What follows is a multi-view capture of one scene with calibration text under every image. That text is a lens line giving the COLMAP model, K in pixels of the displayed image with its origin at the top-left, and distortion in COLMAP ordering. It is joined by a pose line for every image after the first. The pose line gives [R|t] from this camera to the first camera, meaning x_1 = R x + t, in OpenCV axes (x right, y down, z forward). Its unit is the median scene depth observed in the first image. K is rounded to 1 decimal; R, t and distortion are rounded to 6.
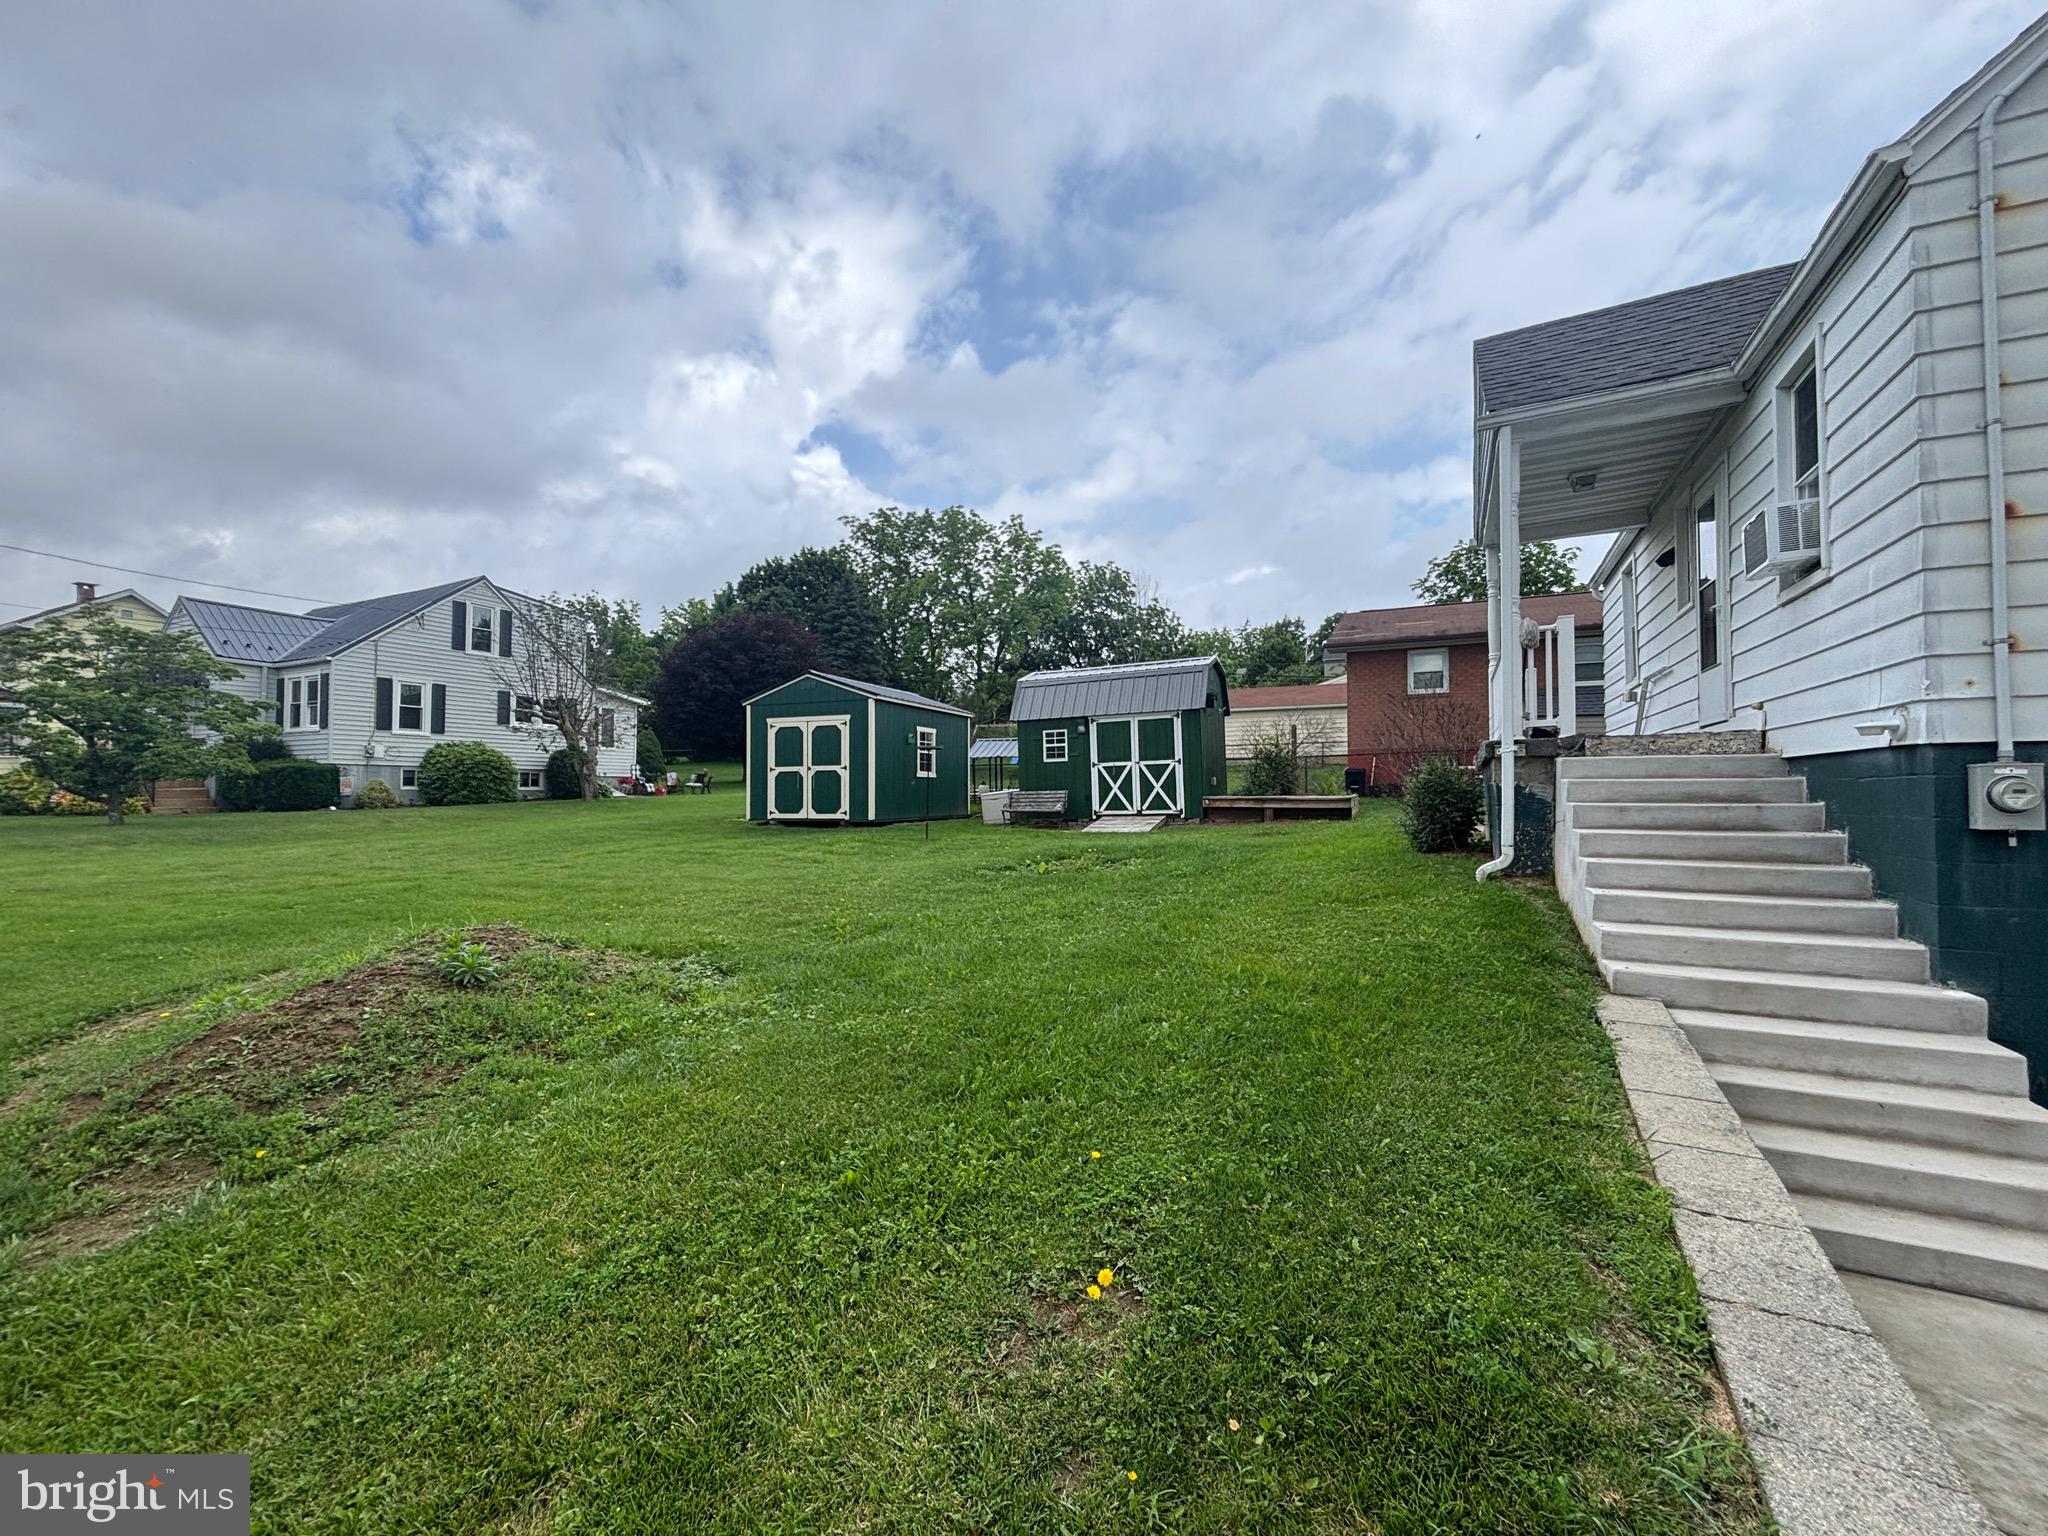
lens RADIAL K [[819.4, 0, 1027.4], [0, 819.4, 772.6], [0, 0, 1]] dist [-0.000525, -0.000097]
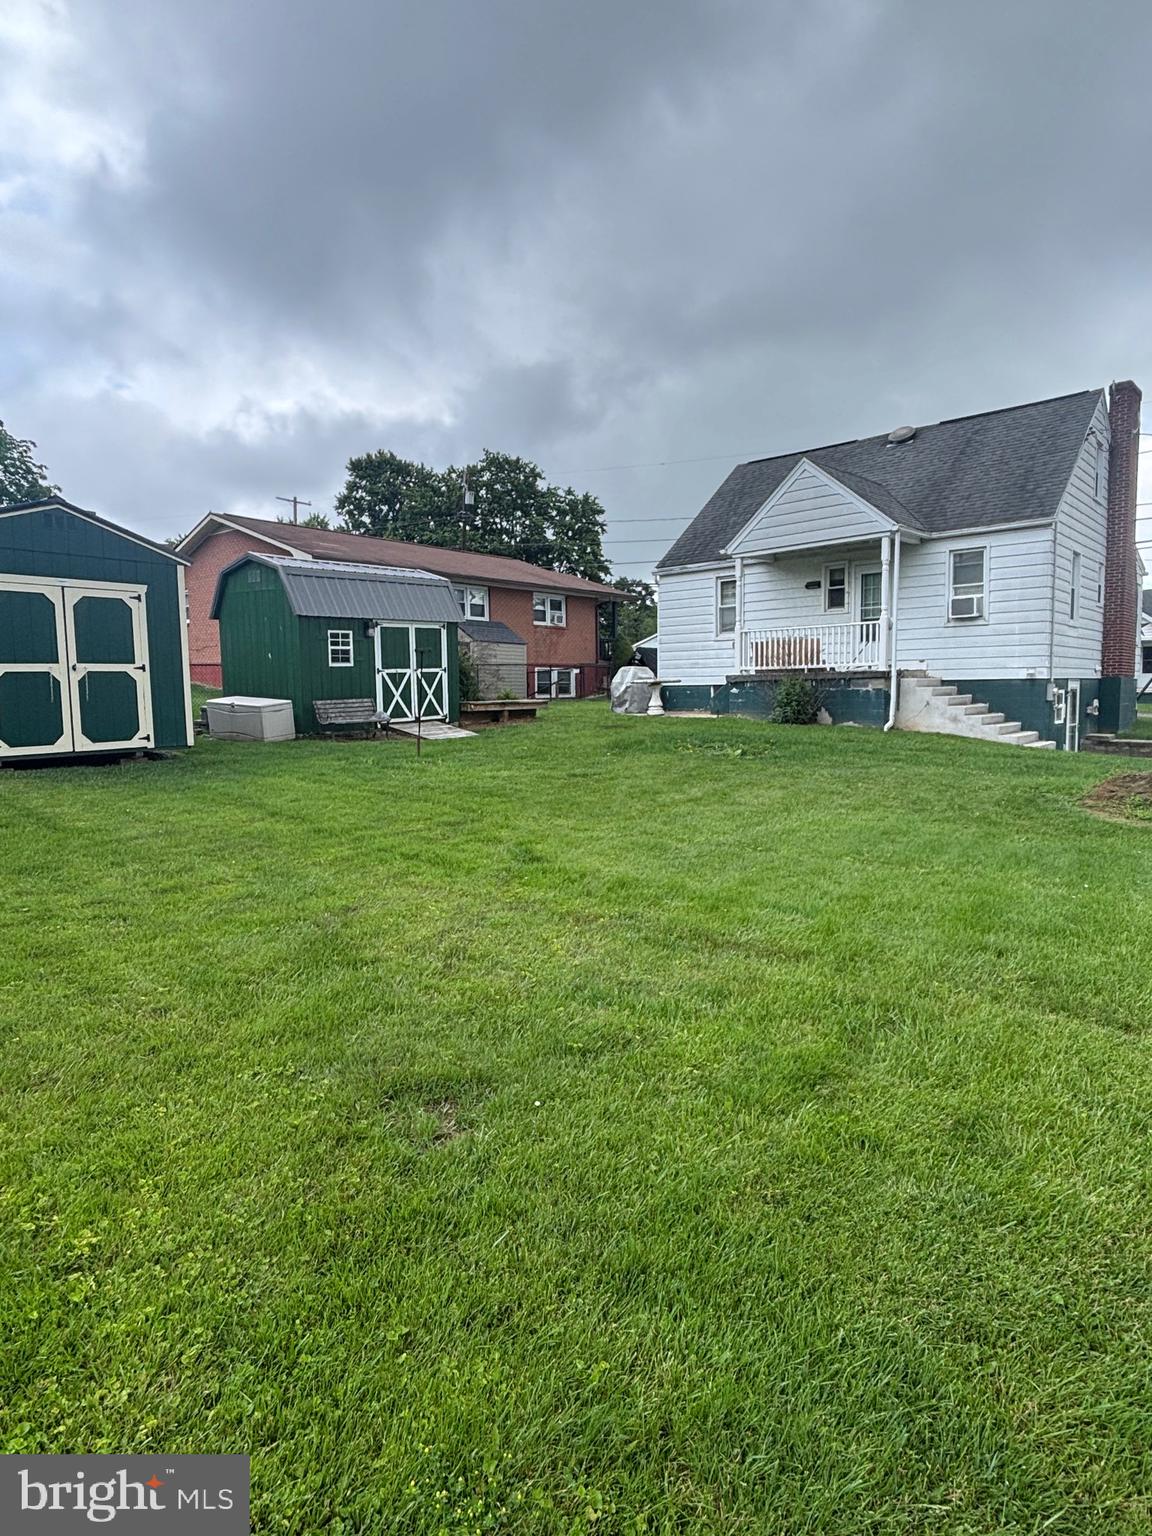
lens RADIAL K [[864.0, 0, 573.6], [0, 864.0, 772.3], [0, 0, 1]] dist [-0.014835, -0.009044]
pose [[0.251313, -0.093810, 0.963349, -0.850061], [-0.009402, 0.995009, 0.099346, 0.005697], [-0.967860, -0.034024, 0.249177, 0.531979]]
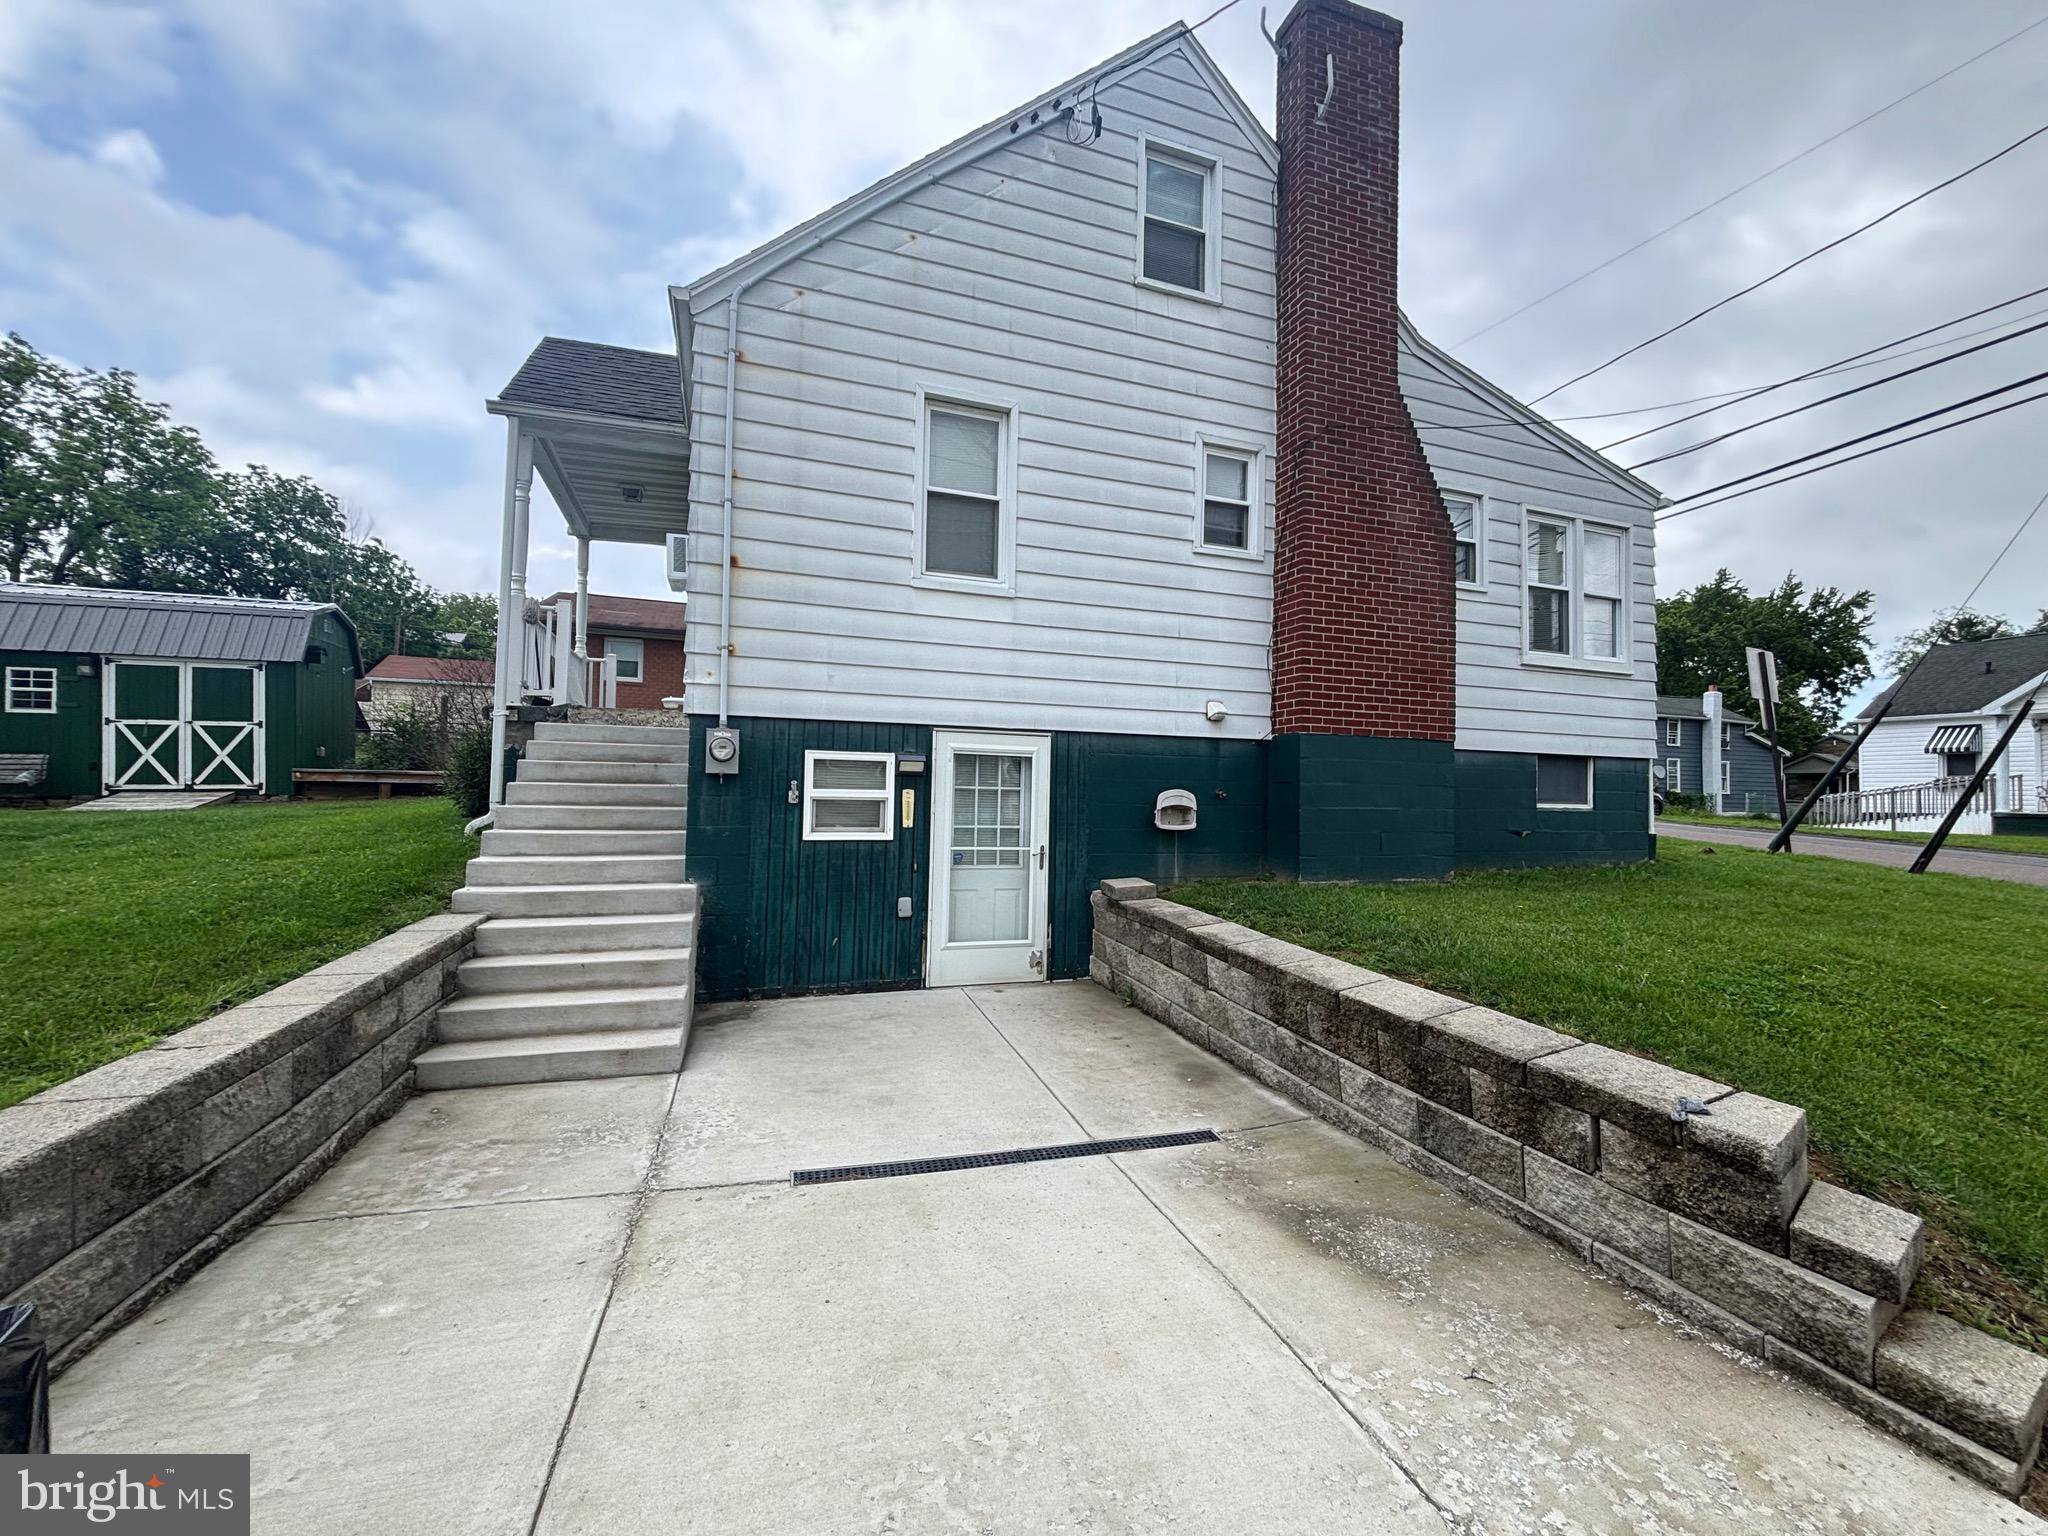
lens RADIAL K [[819.4, 0, 1035.1], [0, 819.4, 772.6], [0, 0, 1]] dist [-0.000525, -0.000097]
pose [[0.686954, 0.033791, 0.725915, 0.122206], [-0.035687, 0.999282, -0.012744, 0.016225], [-0.725824, -0.017151, 0.687667, -0.107816]]
